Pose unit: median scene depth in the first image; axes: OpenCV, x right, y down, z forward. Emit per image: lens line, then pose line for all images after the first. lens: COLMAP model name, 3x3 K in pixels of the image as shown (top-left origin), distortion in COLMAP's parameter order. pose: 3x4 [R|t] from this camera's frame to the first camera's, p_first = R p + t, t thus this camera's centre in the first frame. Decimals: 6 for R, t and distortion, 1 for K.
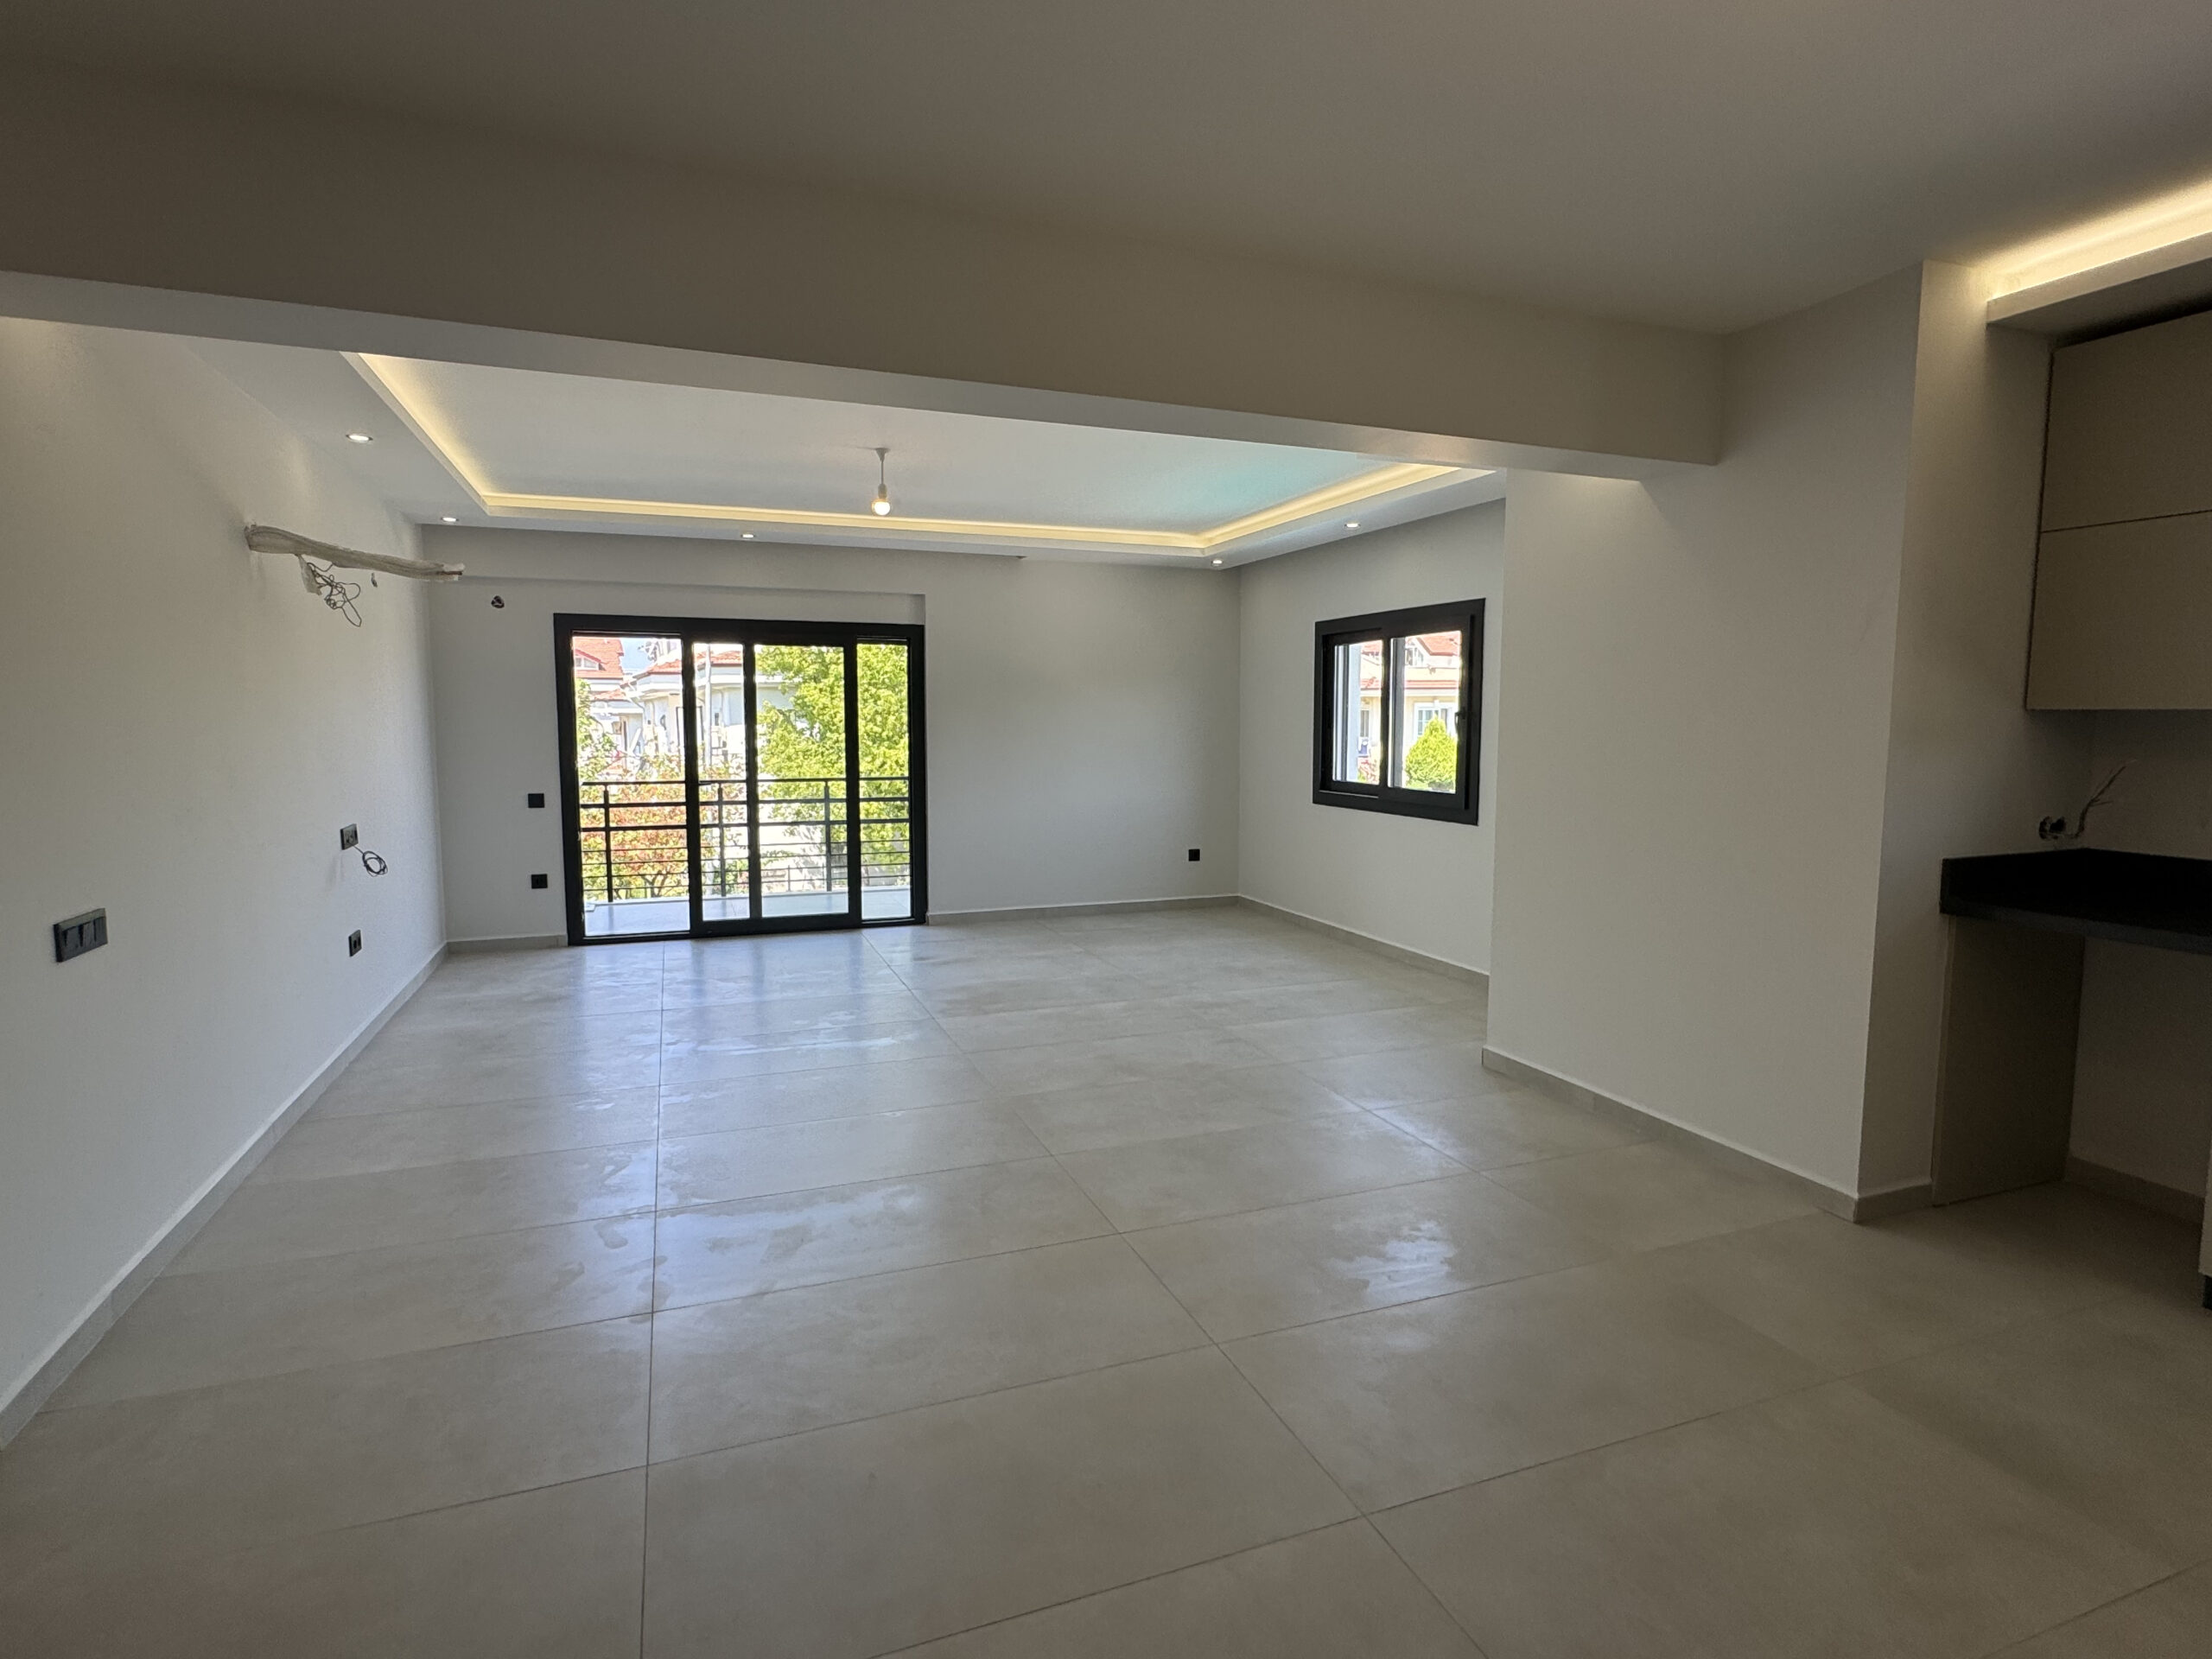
lens RADIAL K [[1146.1, 0, 1102.5], [0, 1146.1, 820.3], [0, 0, 1]] dist [-0.001775, 0.000896]
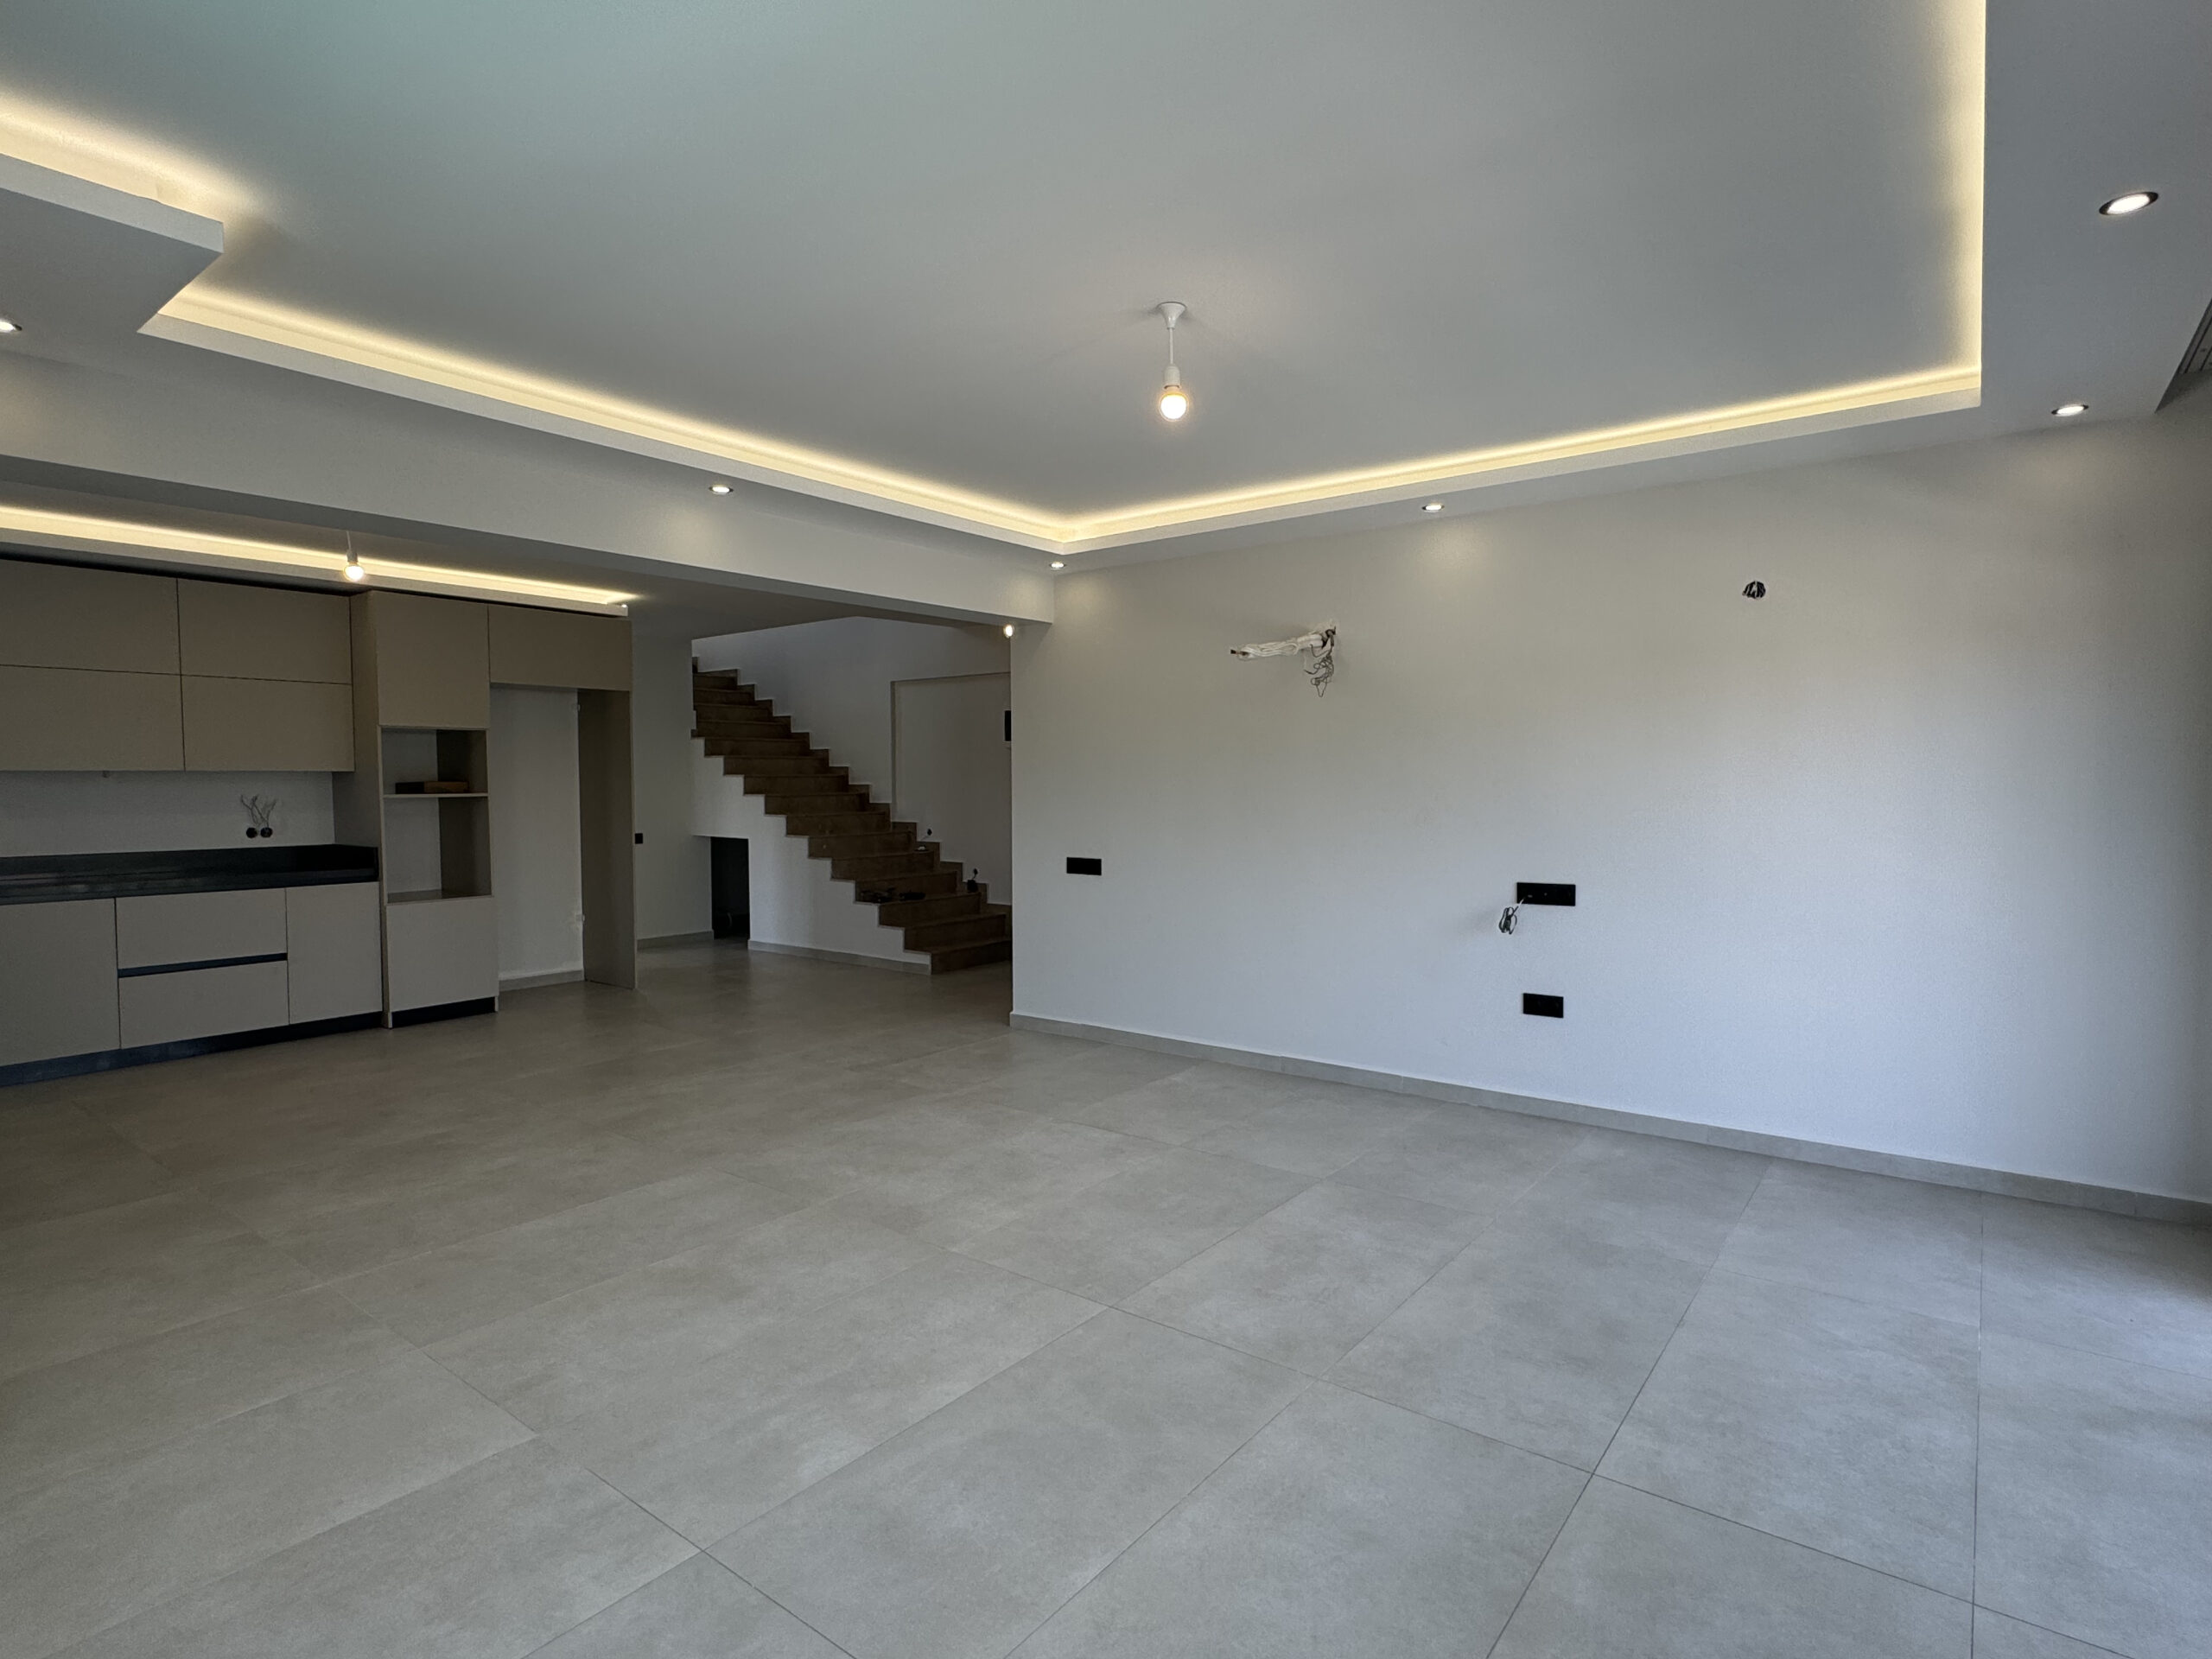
lens RADIAL K [[1148.6, 0, 1103.9], [0, 1148.6, 825.9], [0, 0, 1]] dist [-0.005131, 0.001086]
pose [[-0.850027, 0.023632, -0.526209, 0.203281], [-0.043830, 0.992355, 0.115368, -0.175065], [0.524912, 0.121130, -0.842493, 2.044956]]
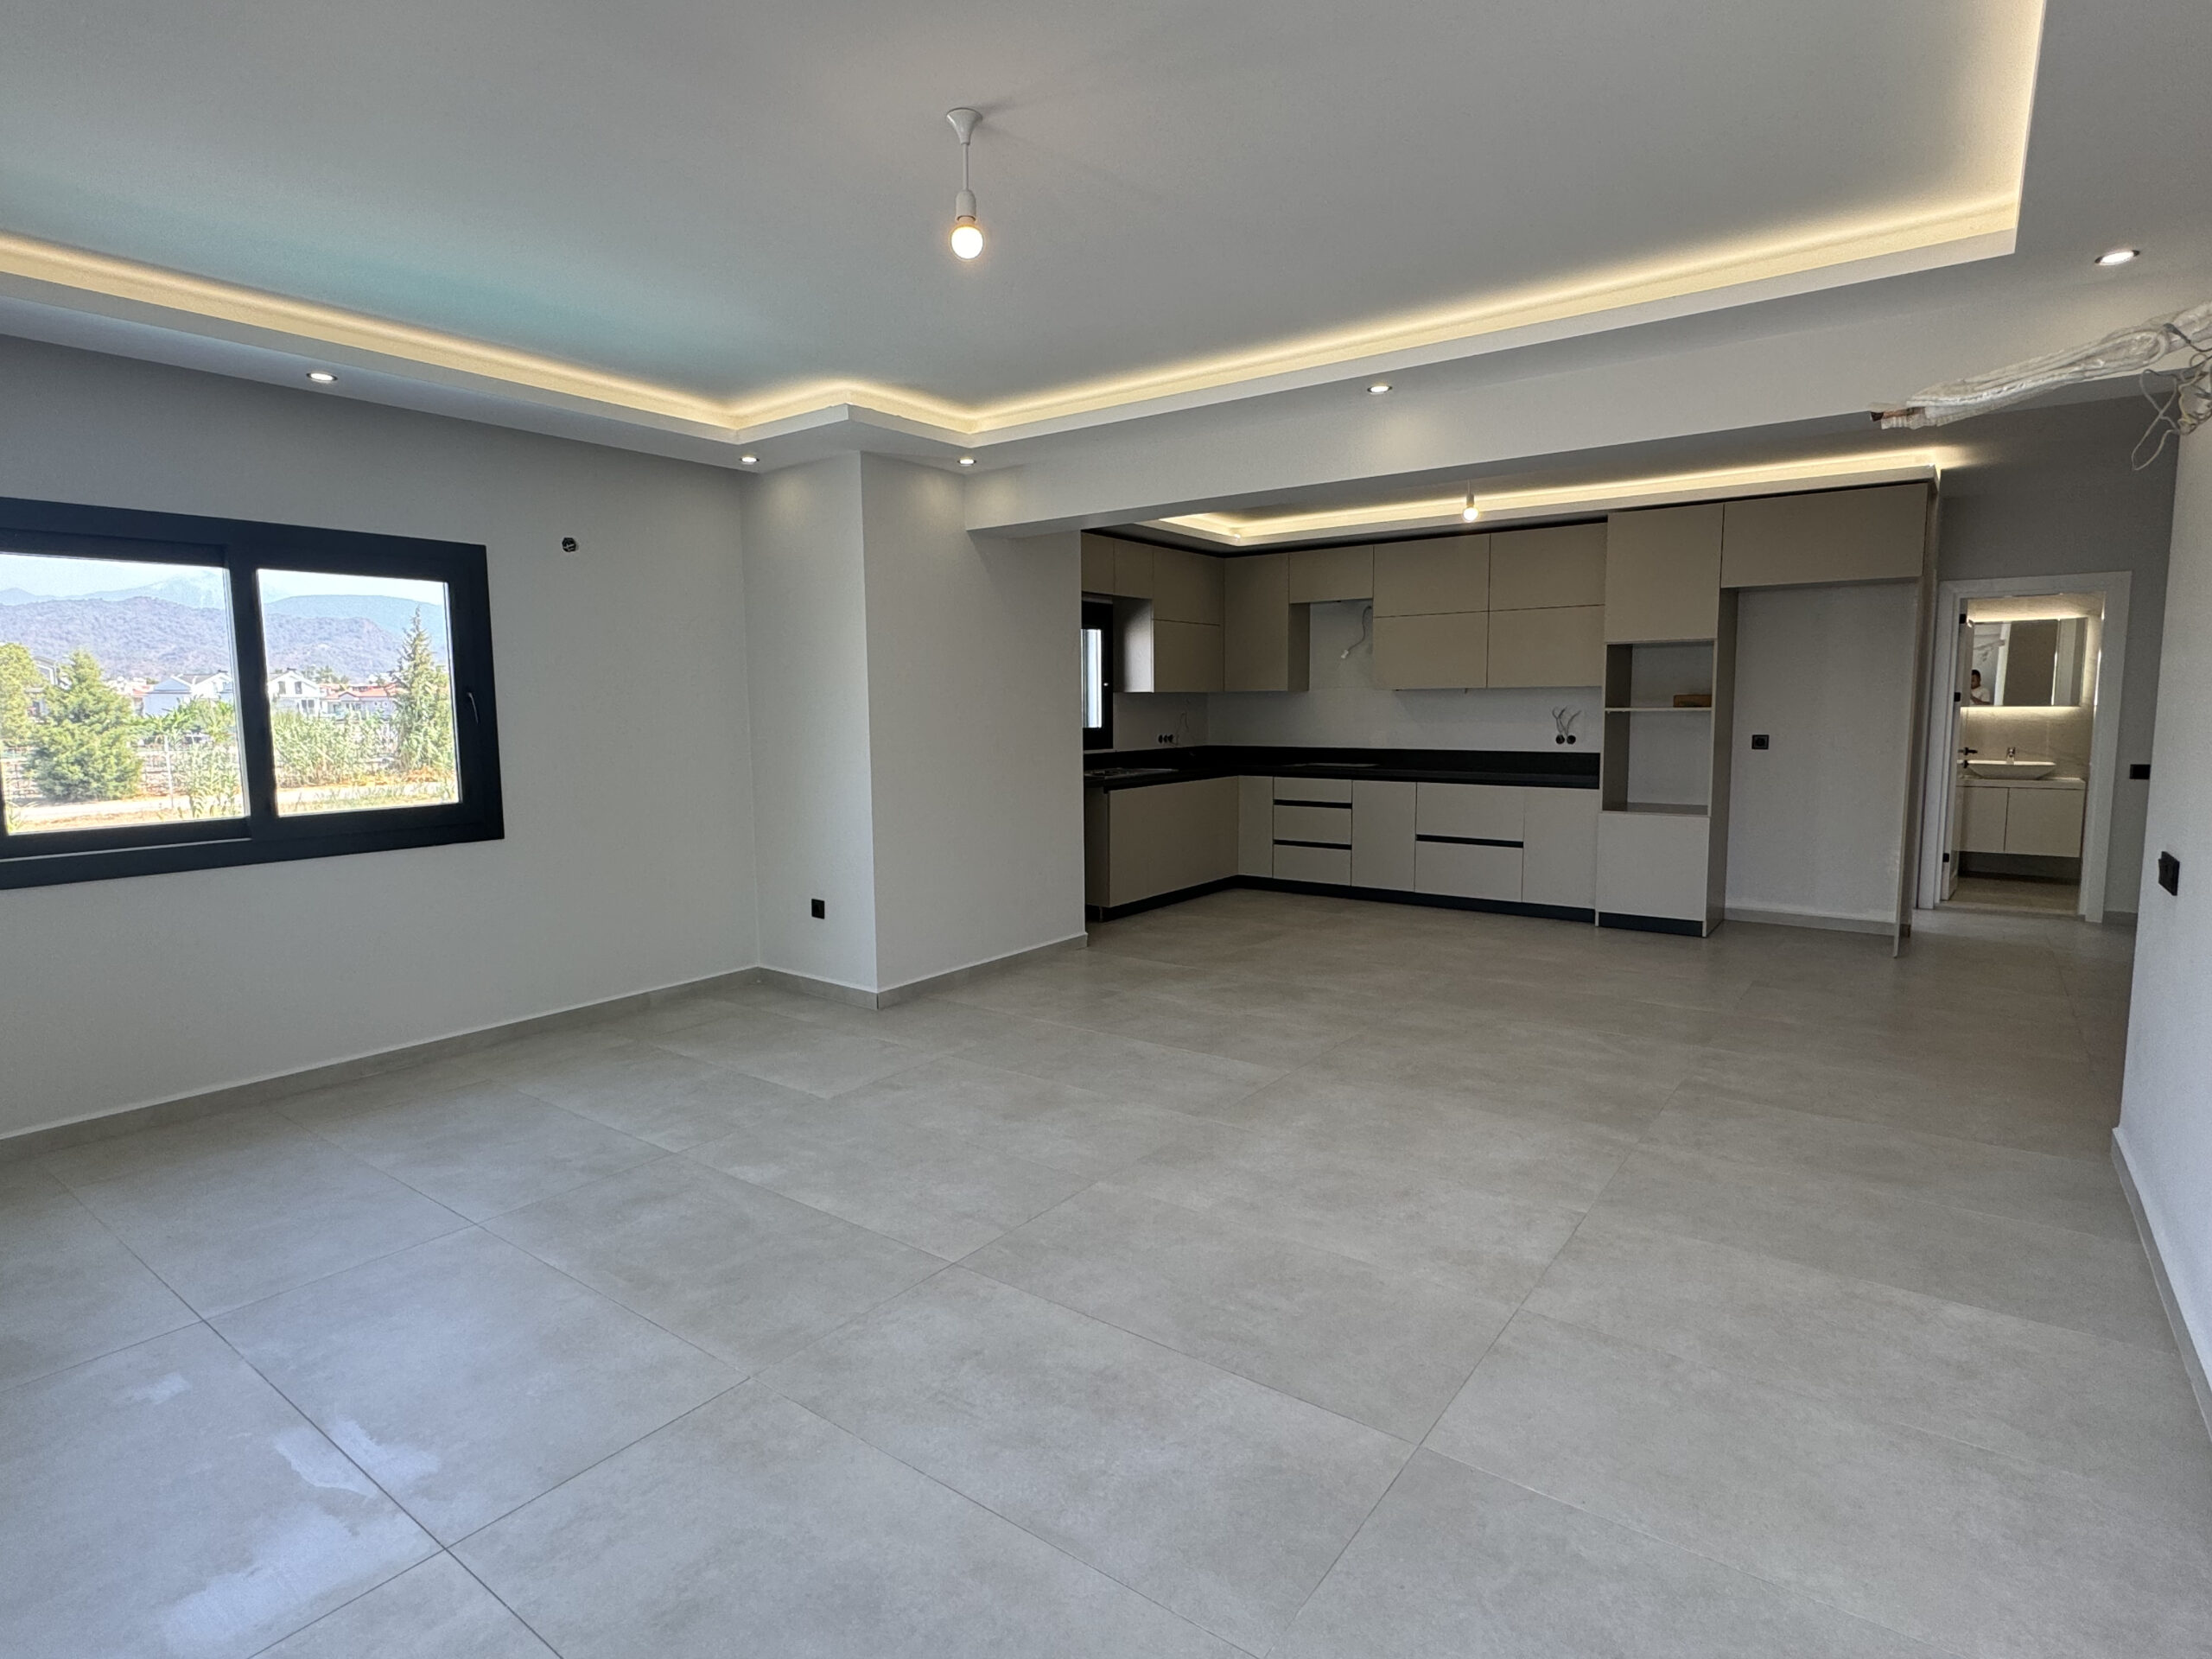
lens RADIAL K [[1148.6, 0, 1103.9], [0, 1148.6, 825.9], [0, 0, 1]] dist [-0.005131, 0.001086]
pose [[-0.542968, -0.087978, 0.835132, -0.867062], [0.083577, 0.983898, 0.157988, -0.147194], [-0.835584, 0.155581, -0.526872, 1.689768]]
